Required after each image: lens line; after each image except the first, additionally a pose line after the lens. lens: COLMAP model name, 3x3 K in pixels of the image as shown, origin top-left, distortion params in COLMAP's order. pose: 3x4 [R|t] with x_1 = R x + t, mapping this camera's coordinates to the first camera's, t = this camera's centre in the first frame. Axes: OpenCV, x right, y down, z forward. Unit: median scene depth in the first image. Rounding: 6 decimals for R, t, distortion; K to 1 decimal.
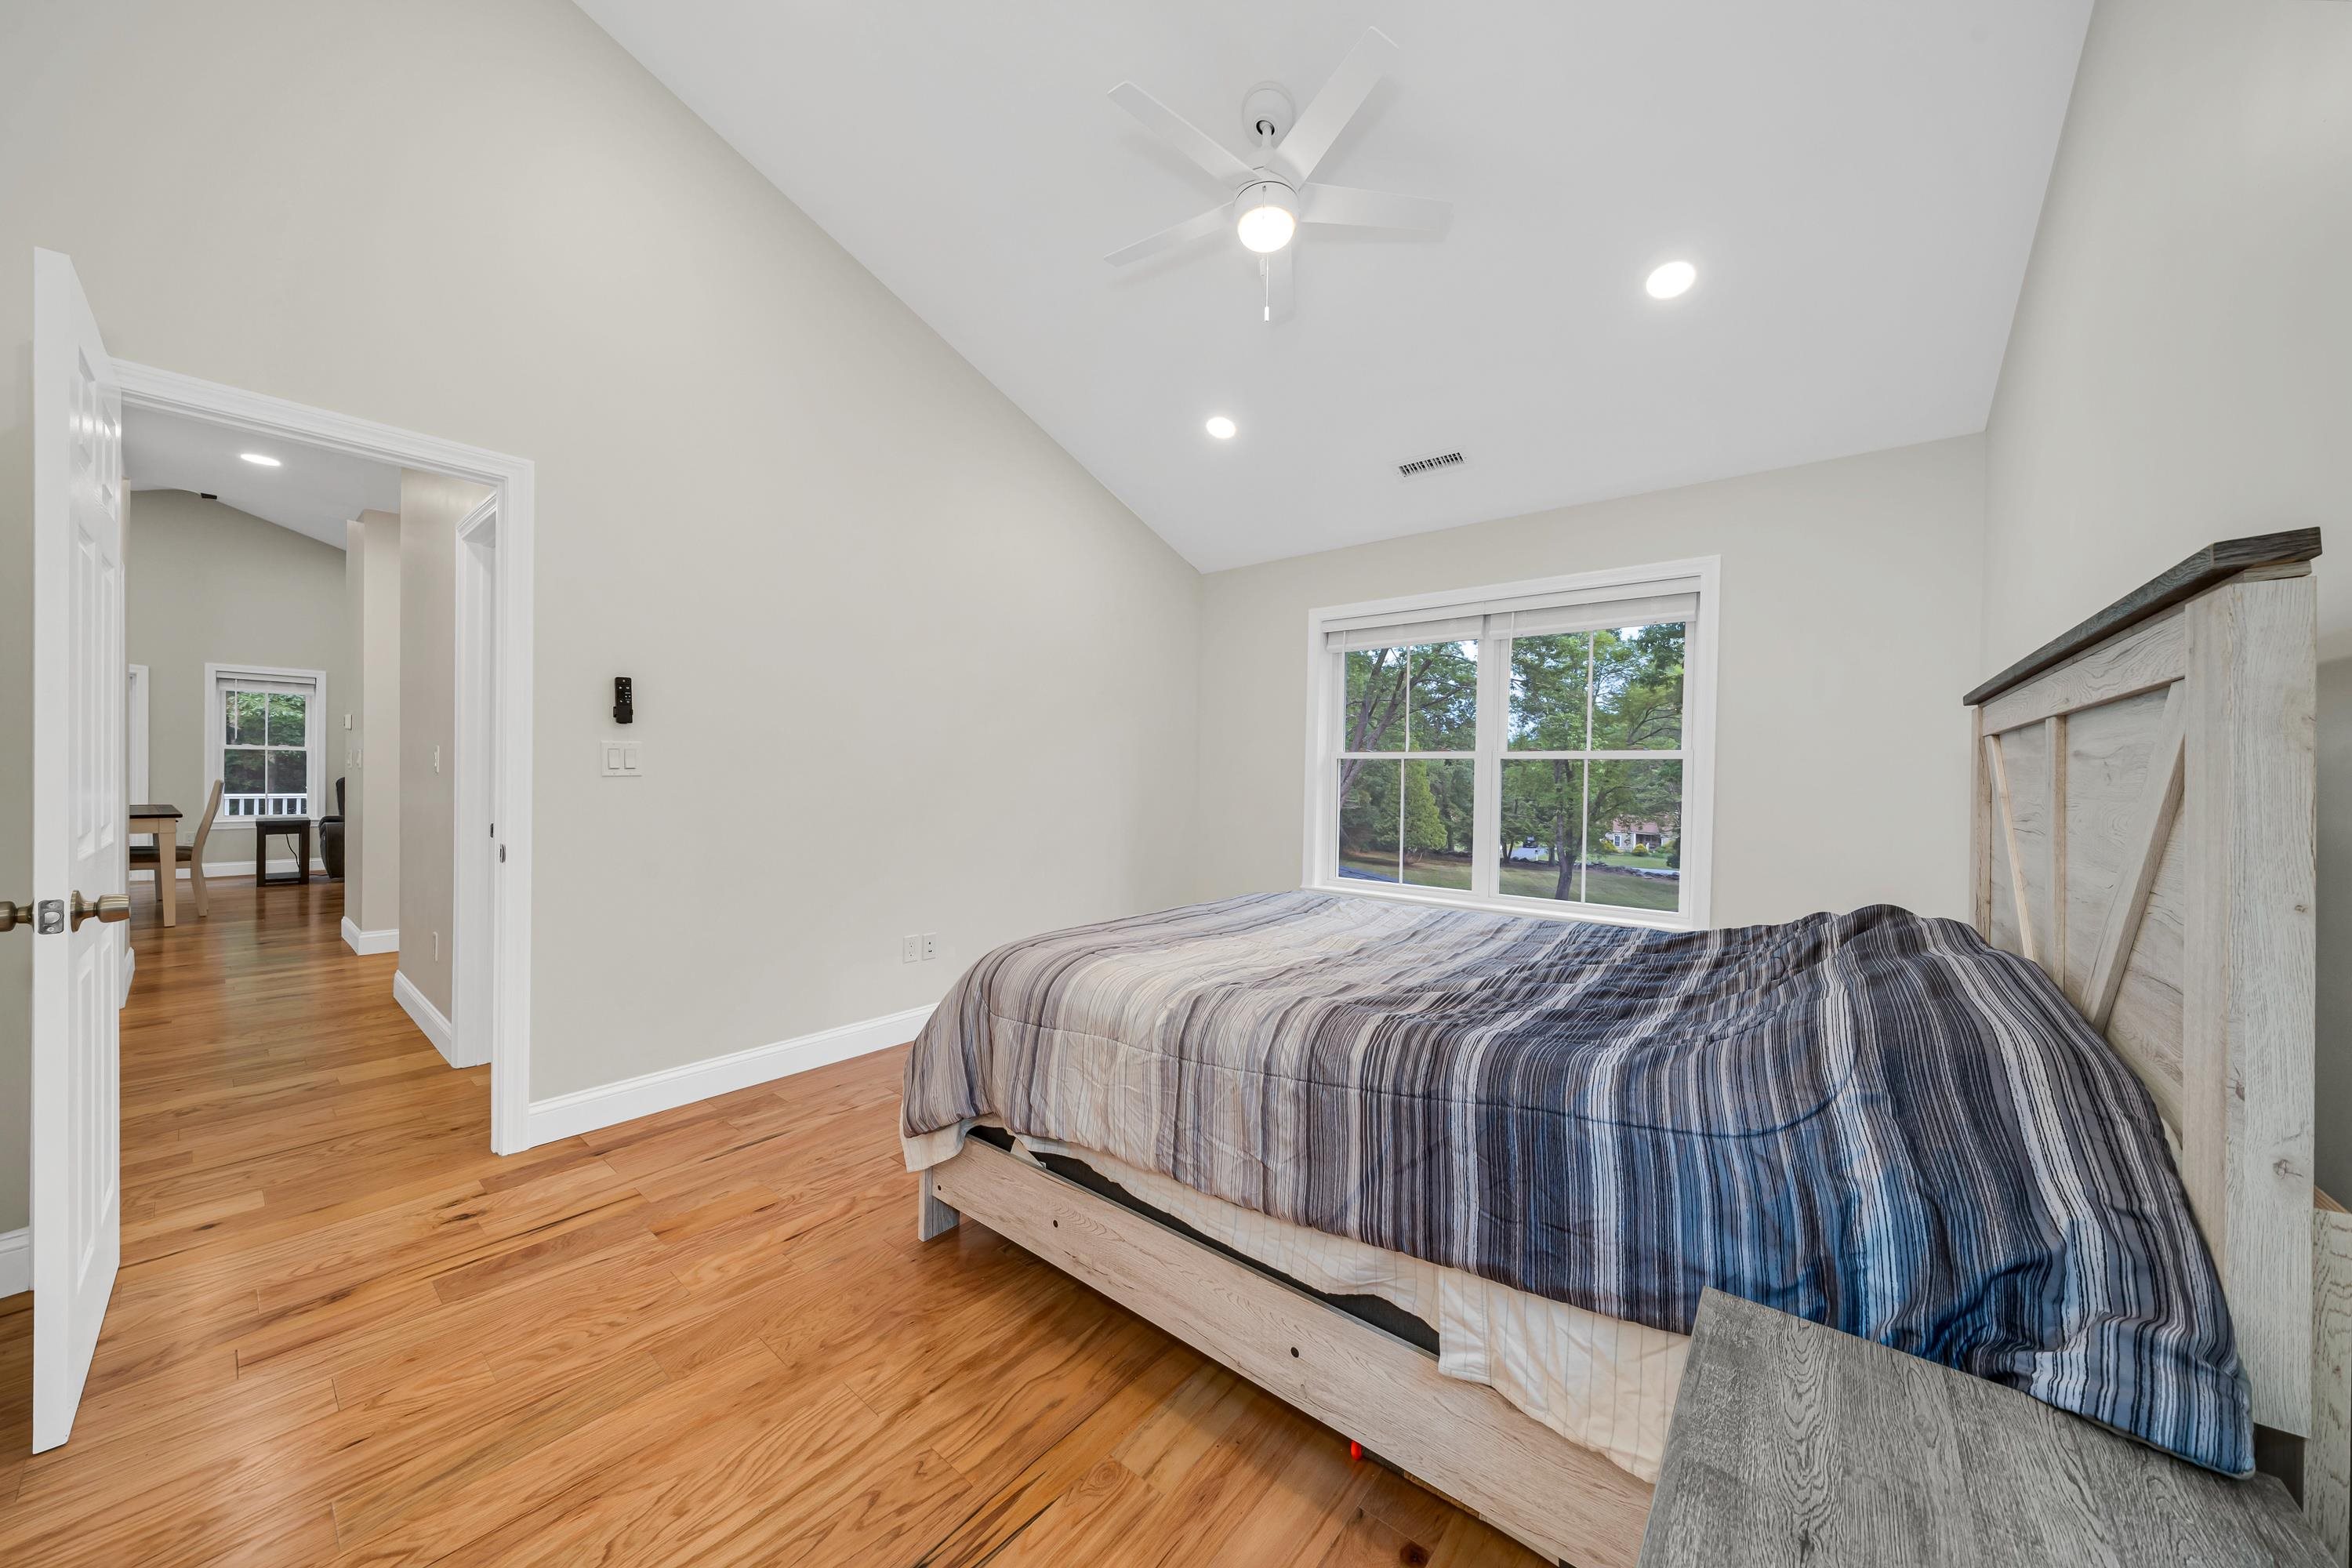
lens RADIAL K [[798.8, 0, 1185.7], [0, 798.8, 782.4], [0, 0, 1]] dist [0.000834, 0.000115]
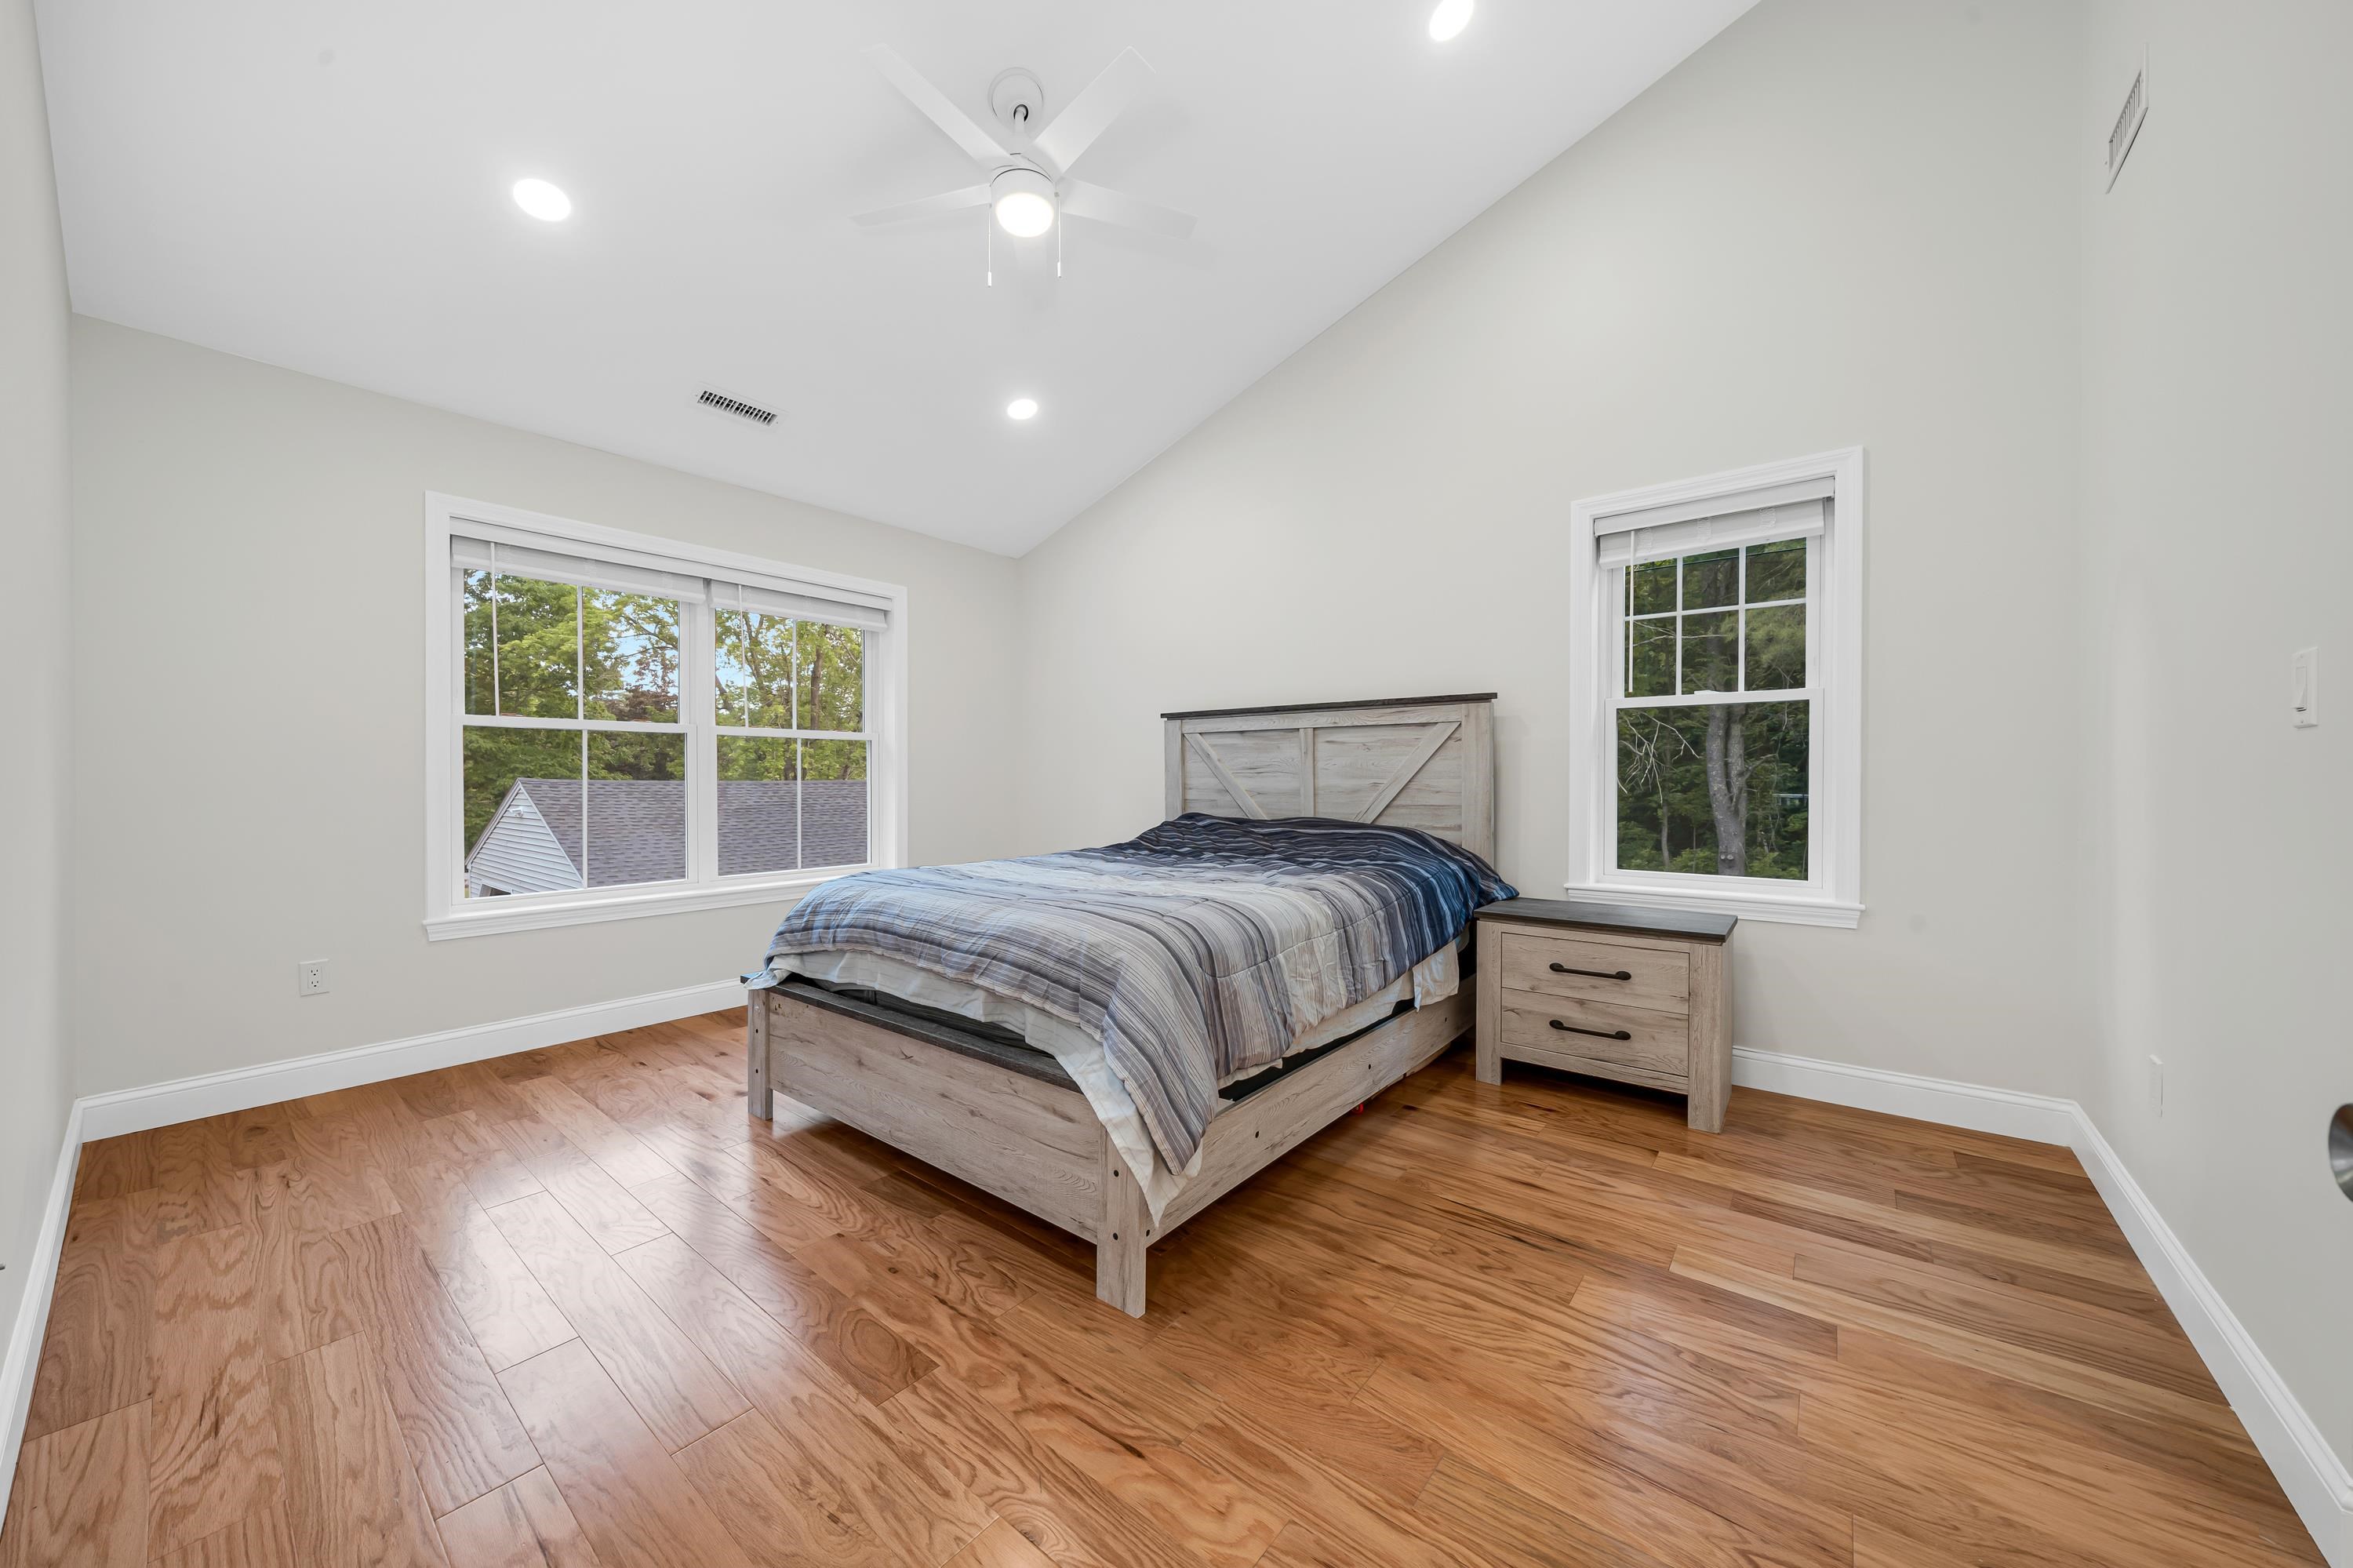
lens RADIAL K [[799.1, 0, 1137.1], [0, 799.1, 773.4], [0, 0, 1]] dist [0.000834, 0.000115]
pose [[0.046222, -0.006606, 0.998909, -1.438013], [0.008124, 0.999948, 0.006237, 0.040342], [-0.998898, 0.007827, 0.046274, 1.240283]]
